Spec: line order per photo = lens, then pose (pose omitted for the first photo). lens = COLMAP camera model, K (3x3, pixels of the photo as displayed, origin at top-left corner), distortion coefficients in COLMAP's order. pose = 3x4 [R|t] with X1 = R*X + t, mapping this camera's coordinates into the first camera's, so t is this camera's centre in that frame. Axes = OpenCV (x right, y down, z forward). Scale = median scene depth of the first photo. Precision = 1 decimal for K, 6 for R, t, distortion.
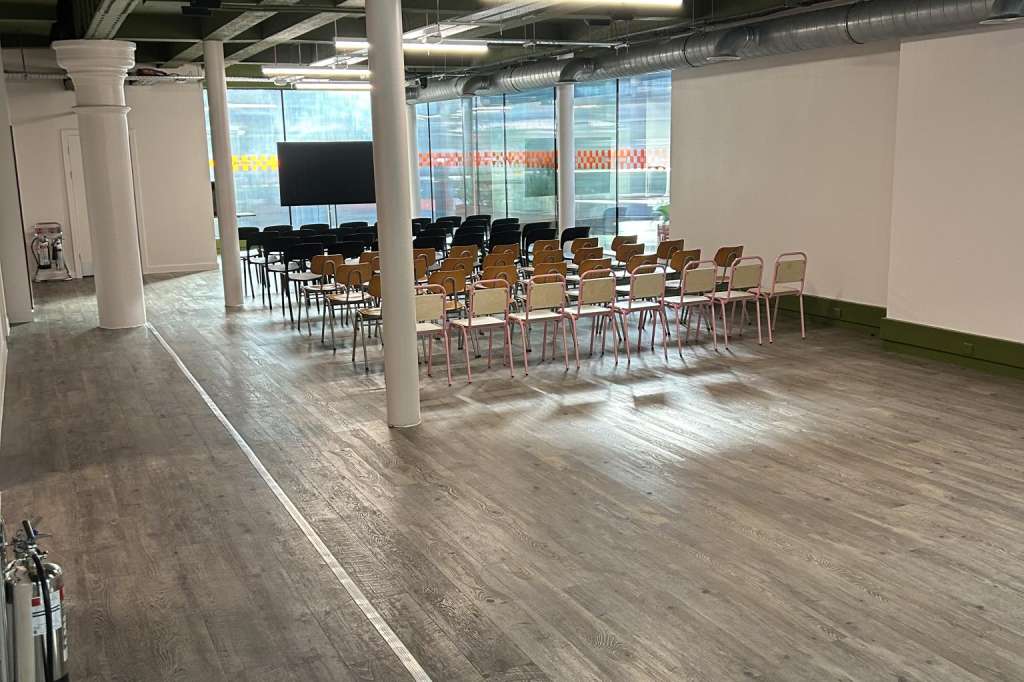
lens RADIAL K [[1002.7, 0, 512.0], [0, 1002.7, 341.0], [0, 0, 1]] dist [0.145507, -0.302116]
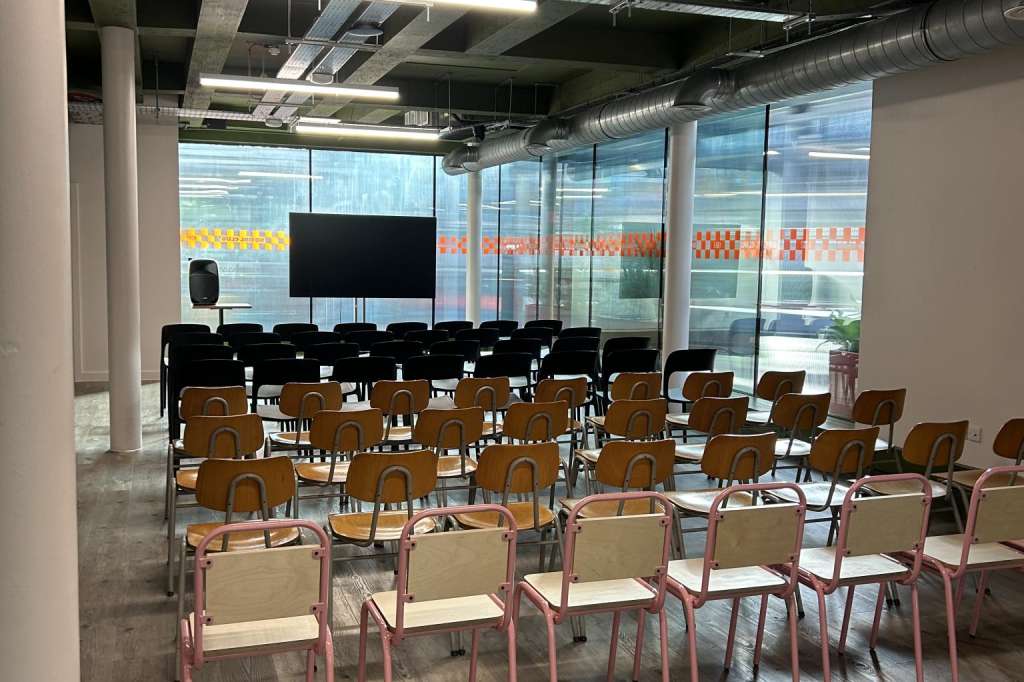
lens RADIAL K [[1002.7, 0, 512.0], [0, 1002.7, 341.0], [0, 0, 1]] dist [0.145507, -0.302116]
pose [[0.993569, 0.048954, -0.102100, 0.023630], [-0.058864, 0.993598, -0.096425, -0.069779], [0.096726, 0.101815, 0.990090, 0.508288]]
